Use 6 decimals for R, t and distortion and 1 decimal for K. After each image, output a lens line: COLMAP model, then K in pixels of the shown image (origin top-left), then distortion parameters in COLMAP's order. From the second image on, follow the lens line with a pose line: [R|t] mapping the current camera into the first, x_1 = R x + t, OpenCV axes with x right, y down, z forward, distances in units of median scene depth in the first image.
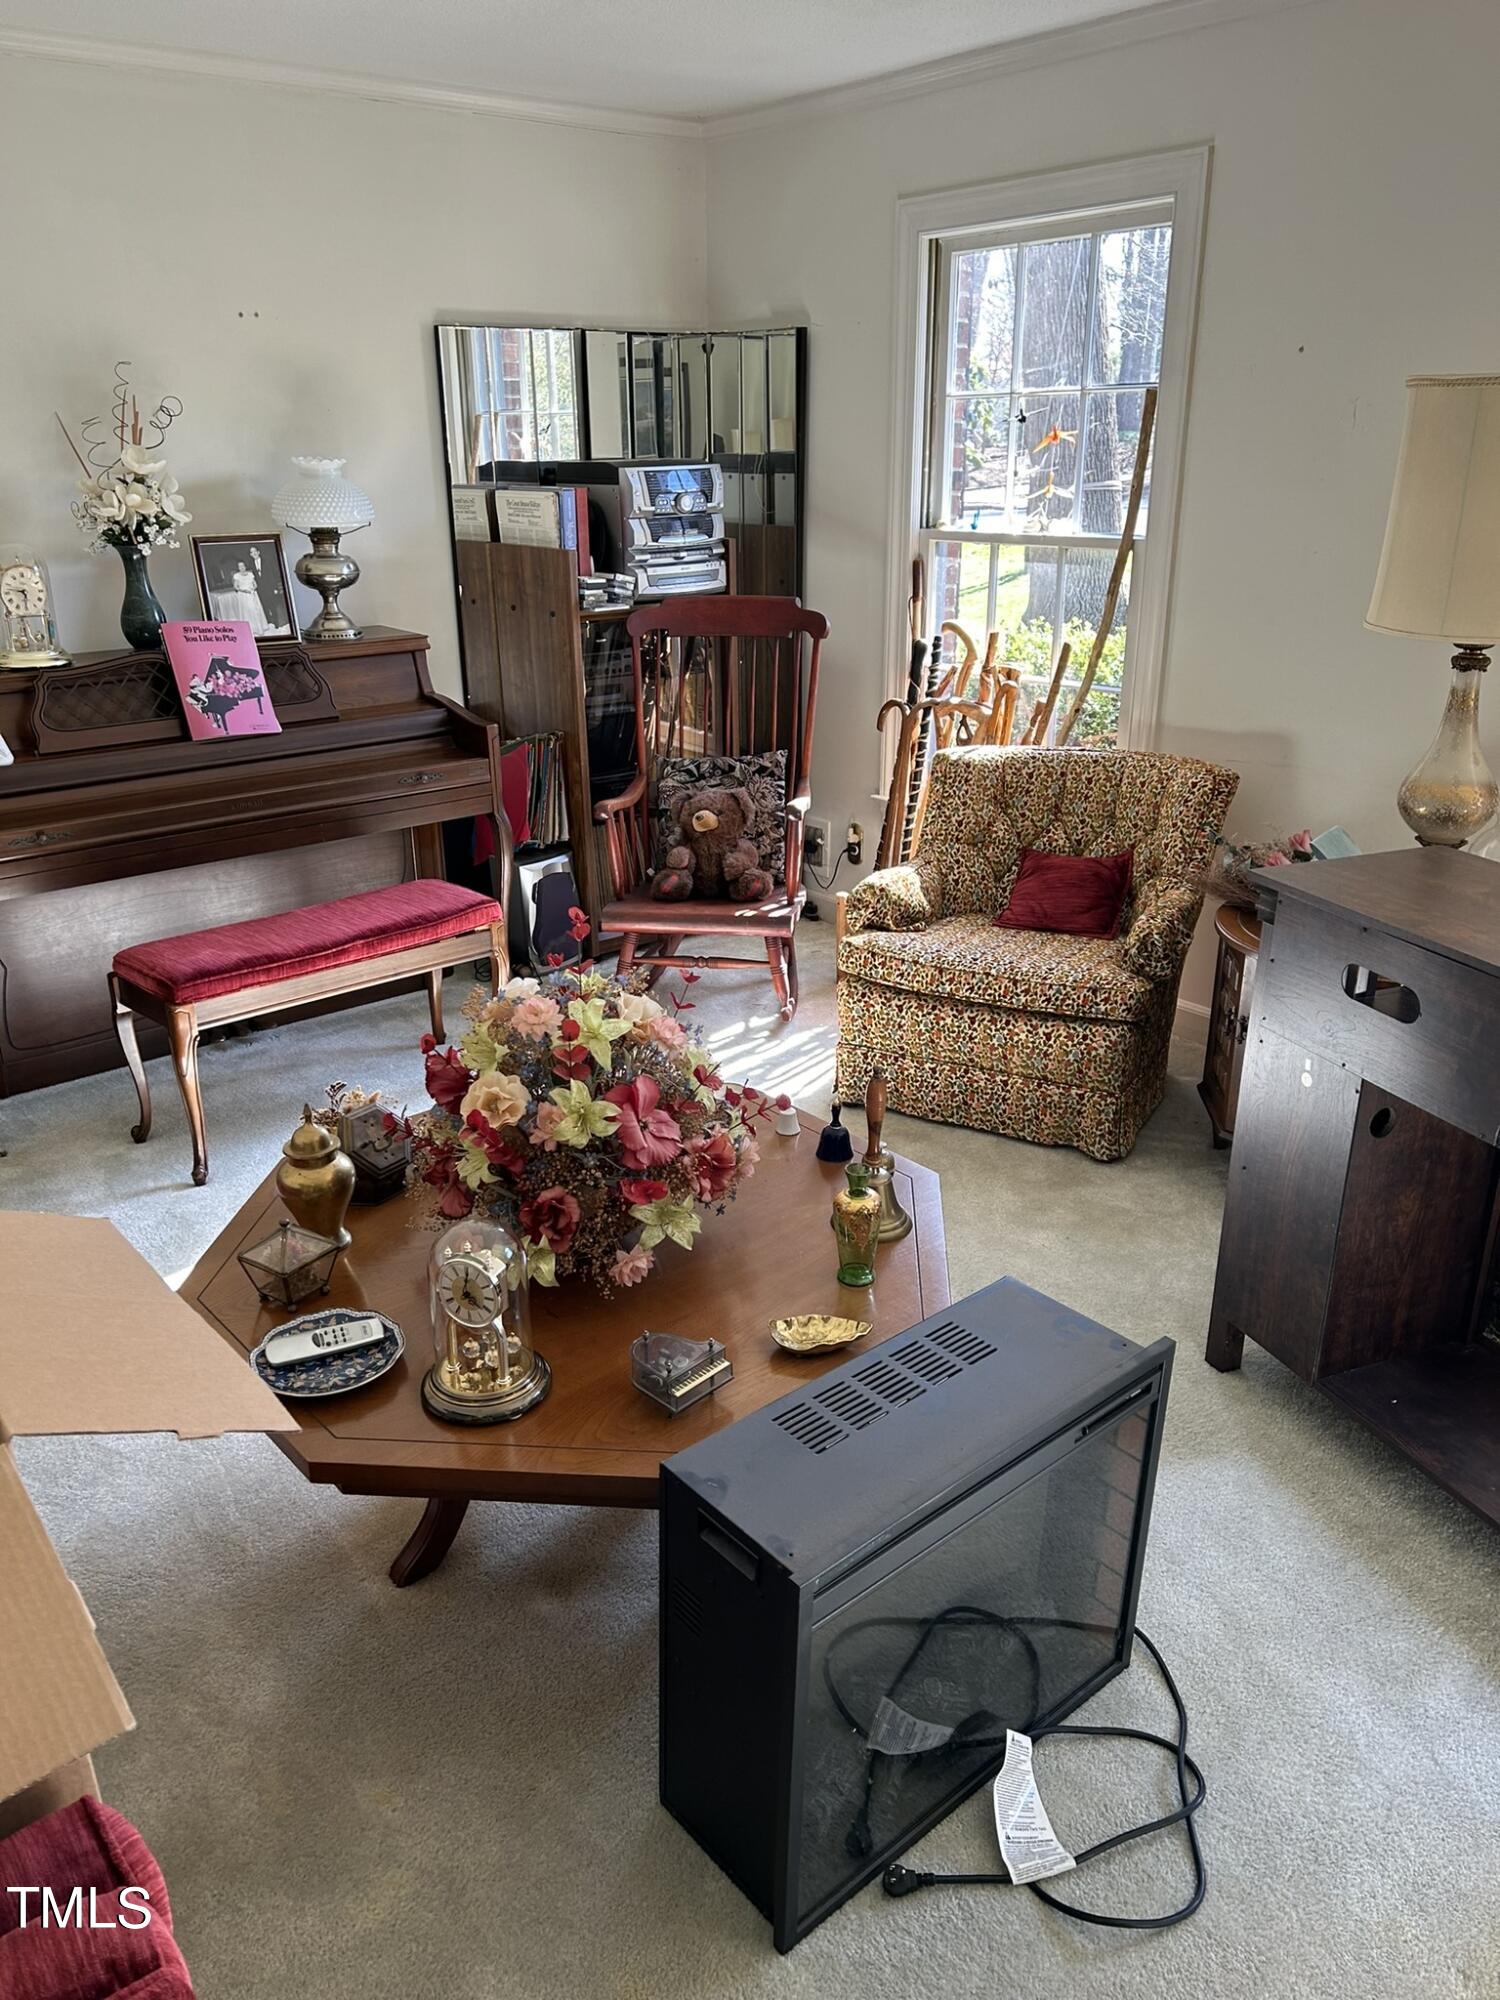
lens RADIAL K [[1510.5, 0, 751.2], [0, 1510.5, 1001.9], [0, 0, 1]] dist [0.015934, 0.003268]
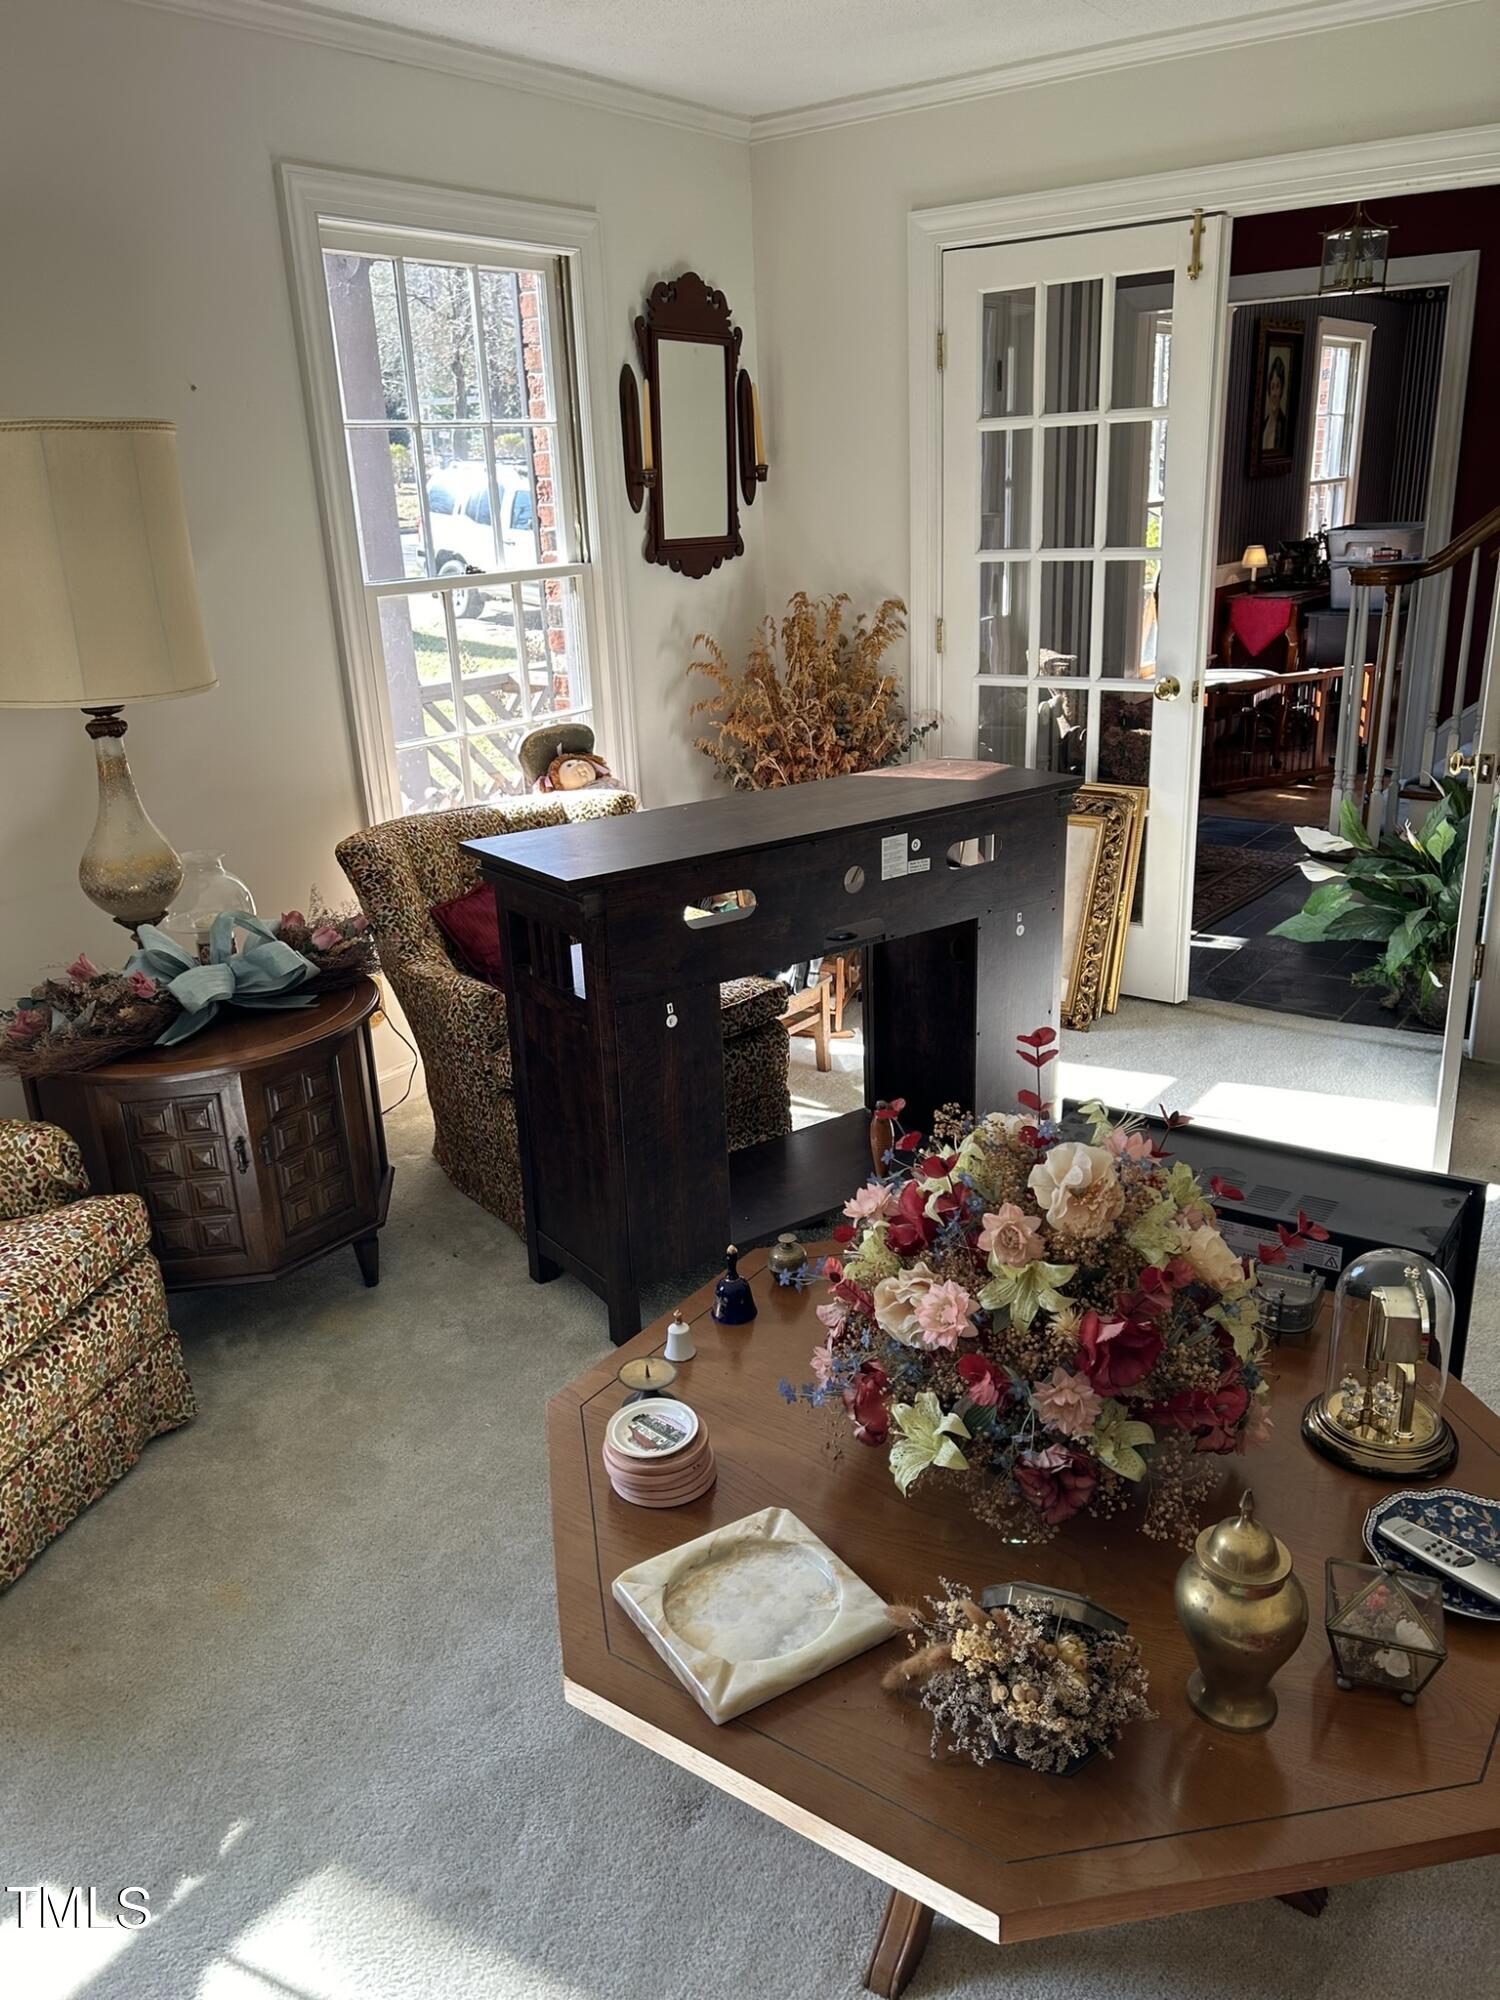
lens RADIAL K [[1510.5, 0, 752.2], [0, 1510.5, 997.7], [0, 0, 1]] dist [0.015934, 0.003268]
pose [[-0.252245, -0.295274, 0.921513, -0.484196], [0.369293, 0.850856, 0.373720, -0.258468], [-0.894424, 0.434577, -0.105581, 0.744346]]
